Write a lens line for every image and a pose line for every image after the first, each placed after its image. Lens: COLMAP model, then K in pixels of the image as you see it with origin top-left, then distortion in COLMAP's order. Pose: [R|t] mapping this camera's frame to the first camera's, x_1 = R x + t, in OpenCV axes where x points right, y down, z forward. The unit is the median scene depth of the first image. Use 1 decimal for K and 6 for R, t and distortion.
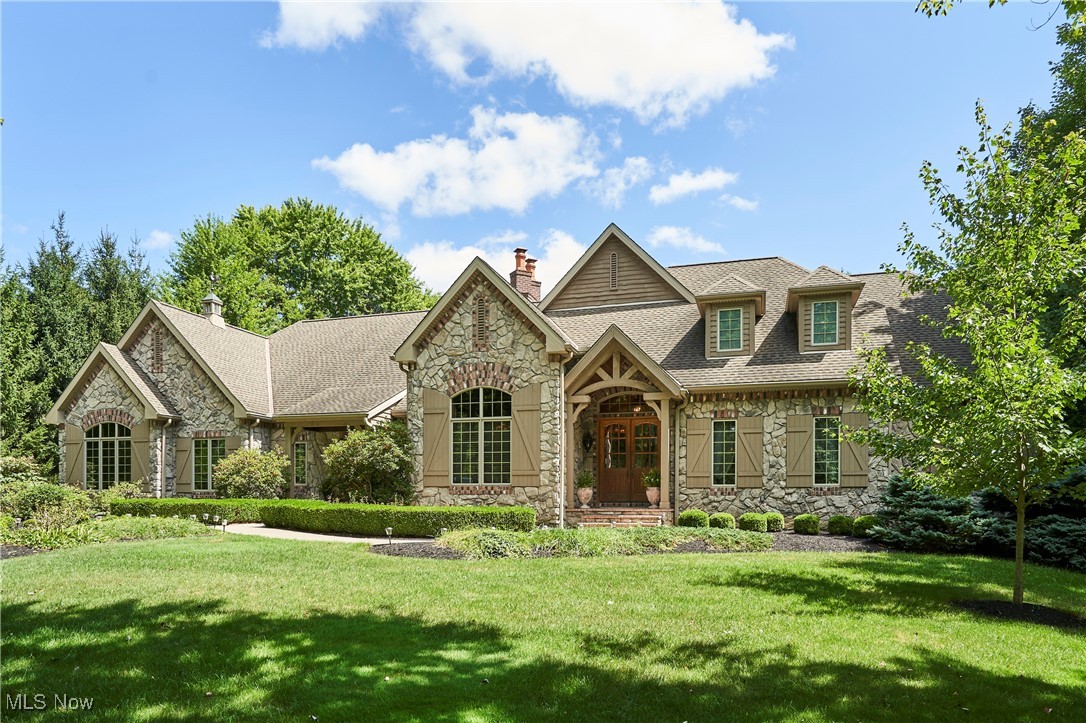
lens RADIAL K [[648.7, 0, 540.9], [0, 648.7, 367.2], [0, 0, 1]] dist [-0.008232, -0.000882]
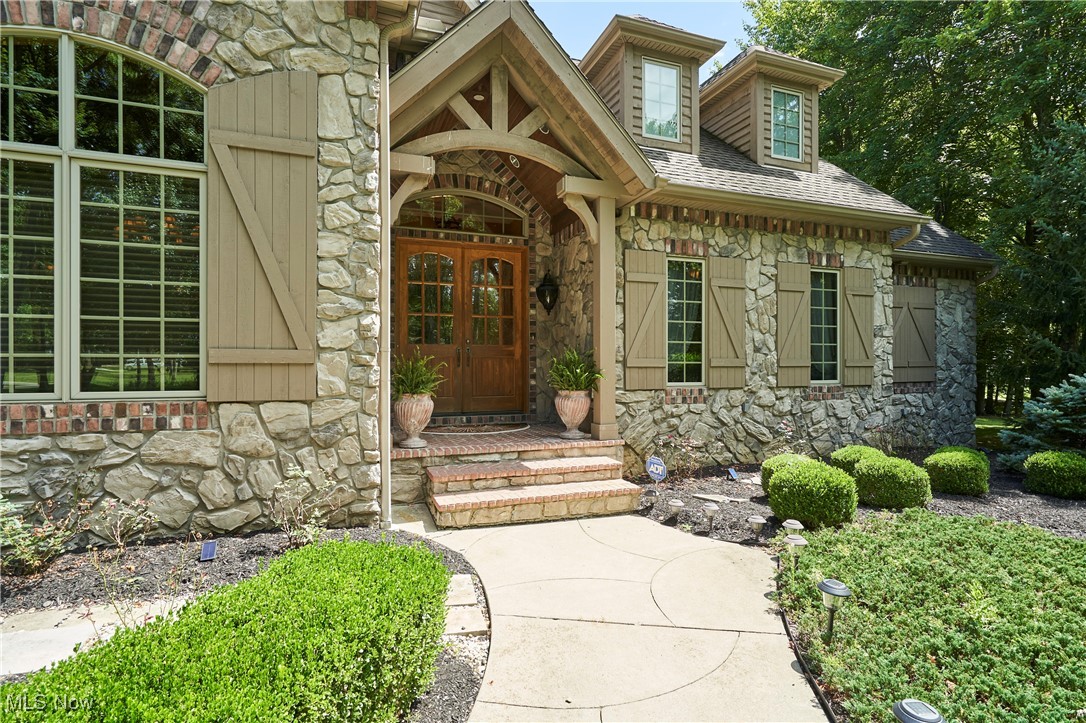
lens RADIAL K [[553.2, 0, 541.4], [0, 553.2, 351.0], [0, 0, 1]] dist [0.002738, 0.000001]
pose [[0.803621, 0.015259, 0.594946, -0.071703], [-0.115235, 0.984742, 0.130396, 0.110520], [-0.583879, -0.173348, 0.793118, 0.712063]]
